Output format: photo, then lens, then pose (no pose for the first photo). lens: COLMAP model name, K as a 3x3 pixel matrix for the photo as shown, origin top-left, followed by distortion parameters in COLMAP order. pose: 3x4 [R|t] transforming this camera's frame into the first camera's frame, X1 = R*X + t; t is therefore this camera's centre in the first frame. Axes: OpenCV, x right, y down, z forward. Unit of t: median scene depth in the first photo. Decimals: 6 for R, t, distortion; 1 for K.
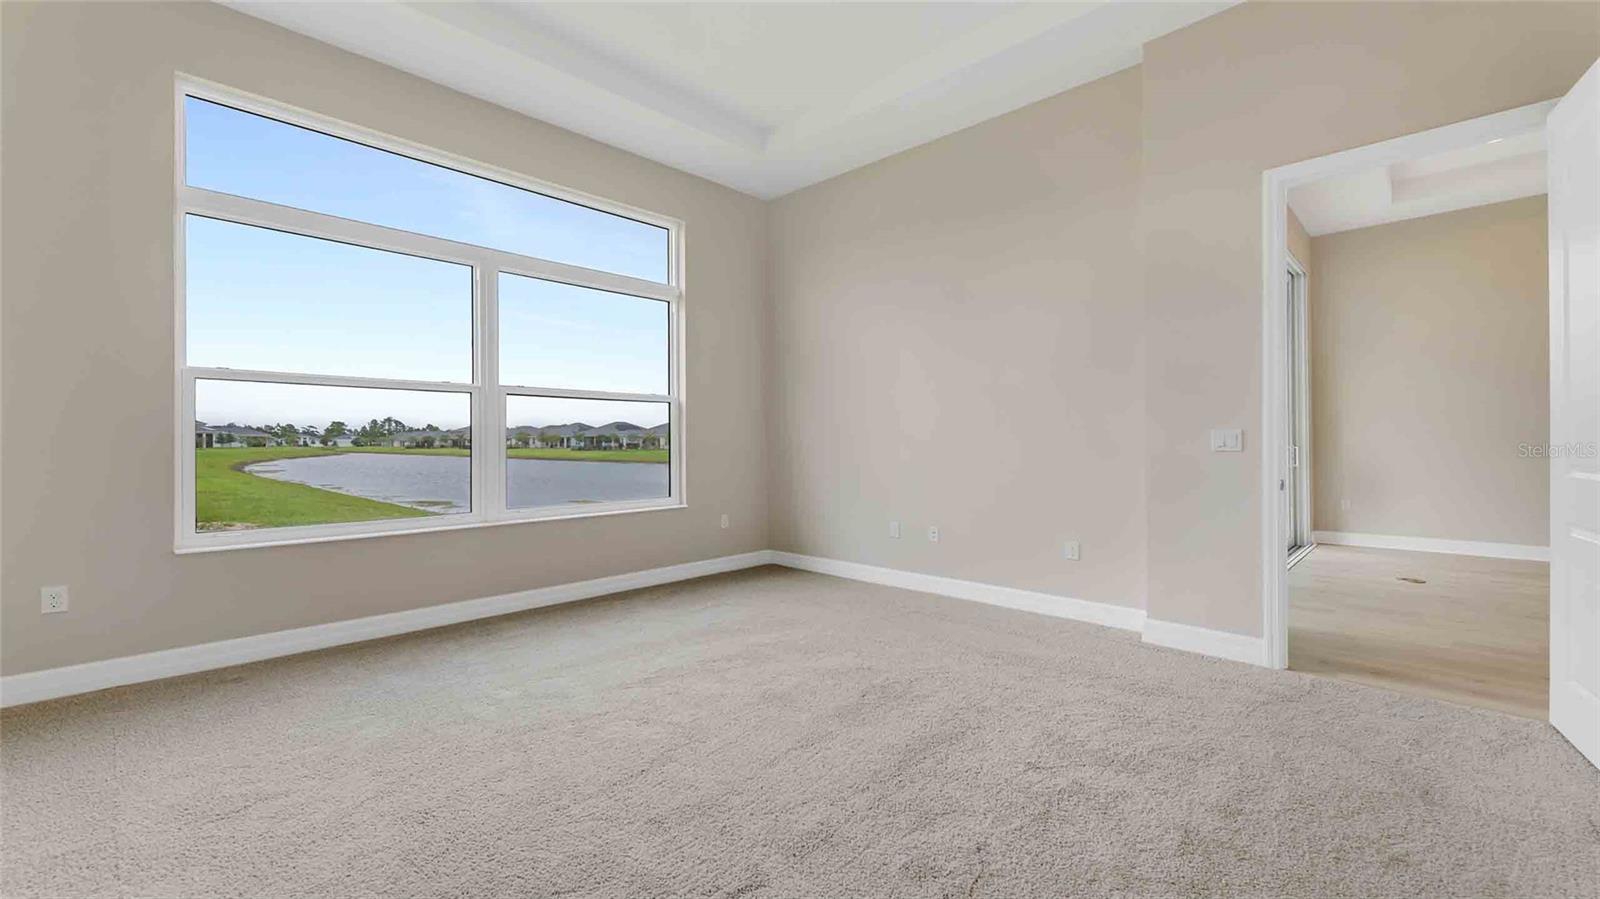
lens RADIAL K [[665.5, 0, 804.6], [0, 665.5, 447.0], [0, 0, 1]] dist [0.014913, -0.000093]
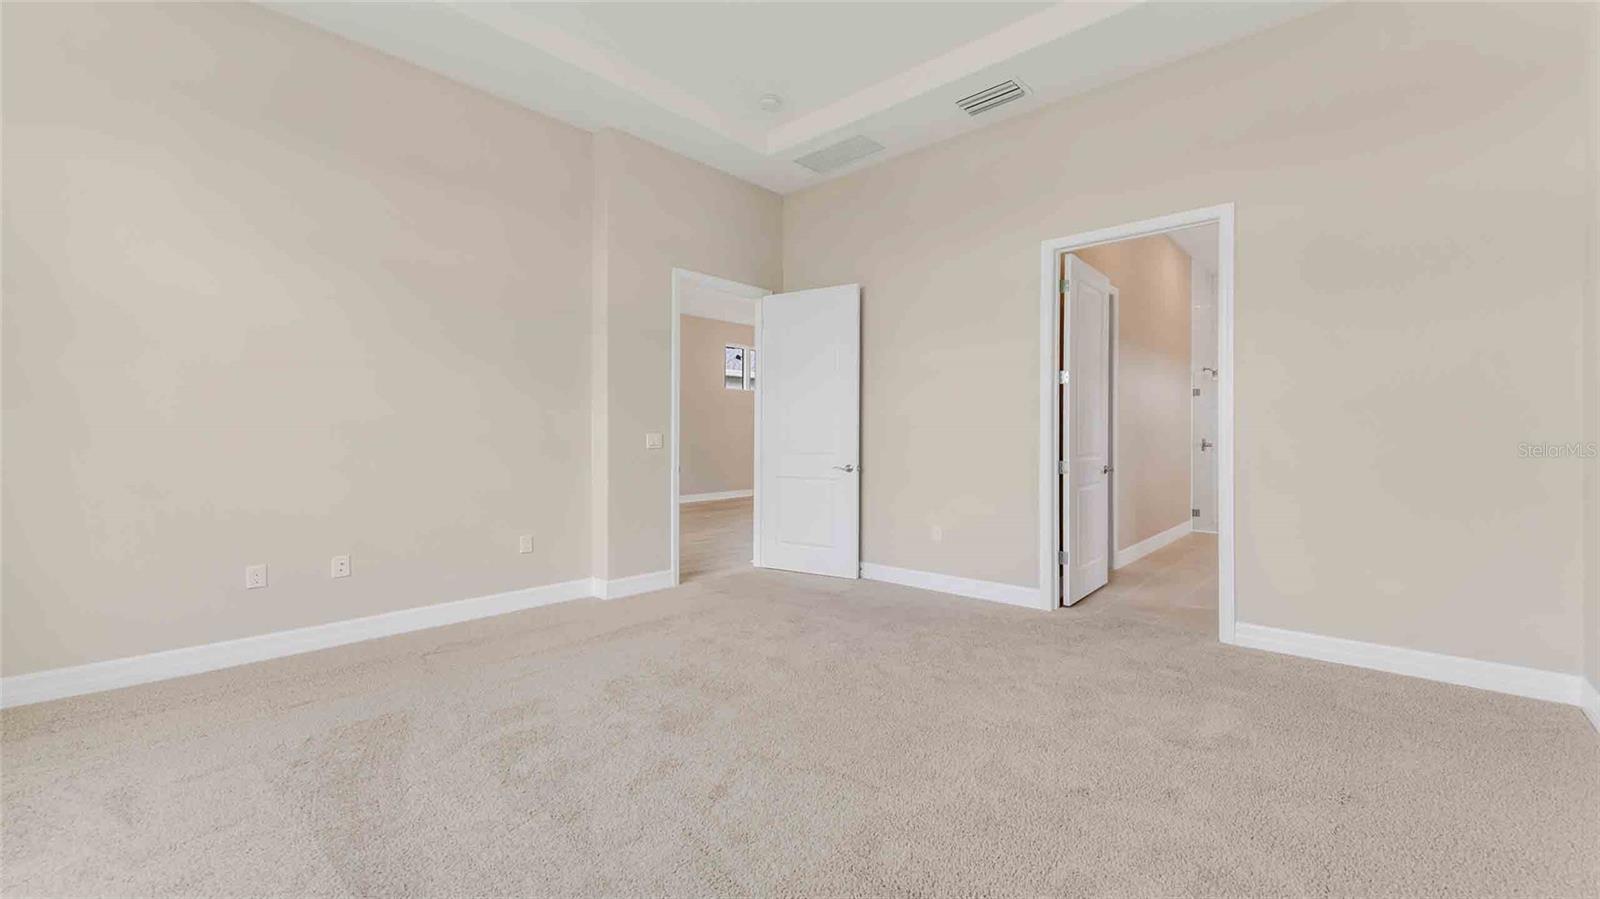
lens RADIAL K [[665.5, 0, 804.6], [0, 665.5, 447.0], [0, 0, 1]] dist [0.014913, -0.000093]
pose [[-0.069478, -0.007951, 0.997552, -0.870831], [-0.003769, 0.999963, 0.007707, -0.010366], [-0.997576, -0.003225, -0.069505, 0.801061]]
